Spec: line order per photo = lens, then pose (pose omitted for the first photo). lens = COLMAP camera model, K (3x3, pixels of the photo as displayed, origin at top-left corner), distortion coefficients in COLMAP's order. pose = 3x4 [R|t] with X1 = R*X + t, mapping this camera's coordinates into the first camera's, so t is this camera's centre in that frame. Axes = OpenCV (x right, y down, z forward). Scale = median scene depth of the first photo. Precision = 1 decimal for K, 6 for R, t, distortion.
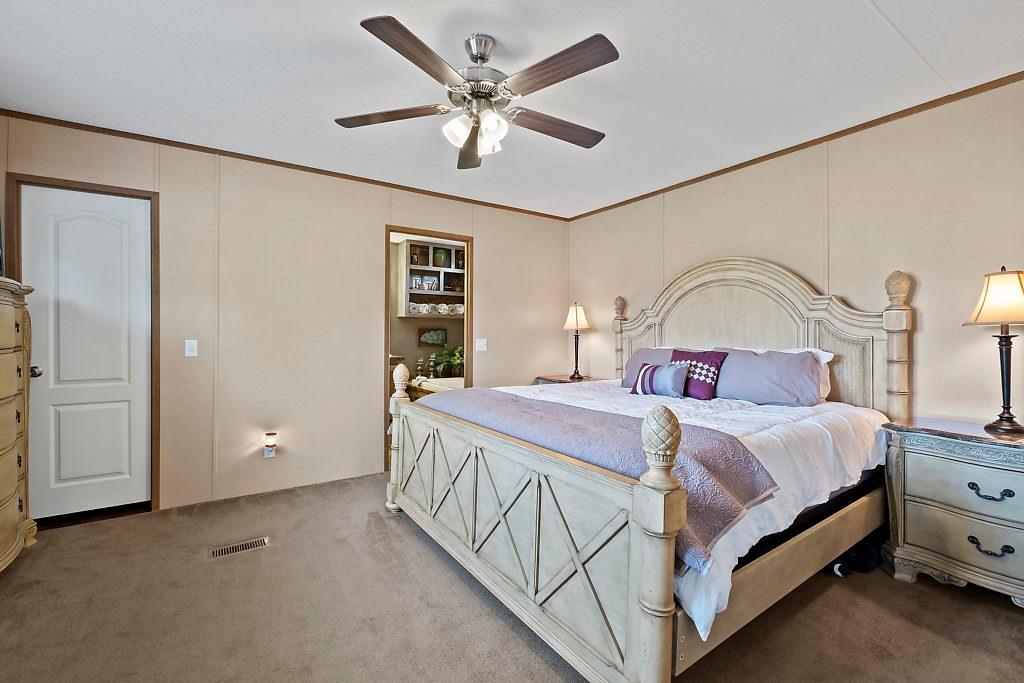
lens RADIAL K [[447.8, 0, 510.8], [0, 447.8, 338.2], [0, 0, 1]] dist [-0.007424, 0.000493]
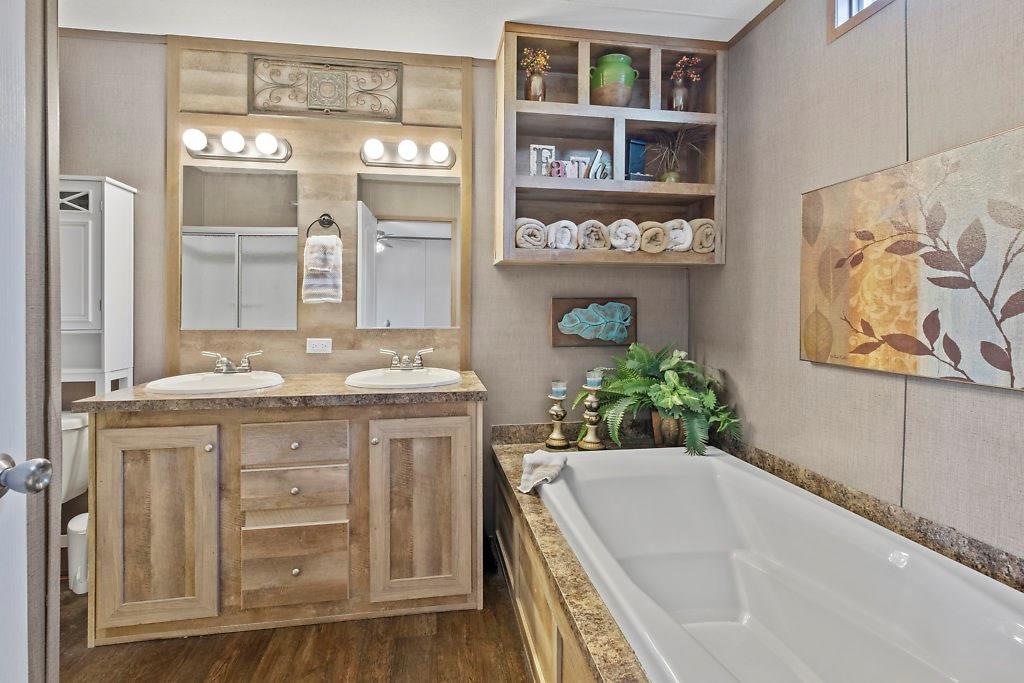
lens RADIAL K [[447.8, 0, 488.0], [0, 447.8, 310.3], [0, 0, 1]] dist [-0.007424, 0.000493]
pose [[0.891904, -0.003064, -0.452215, -0.092501], [0.002379, 0.999995, -0.002084, -0.010796], [0.452219, 0.000783, 0.891907, 0.664589]]
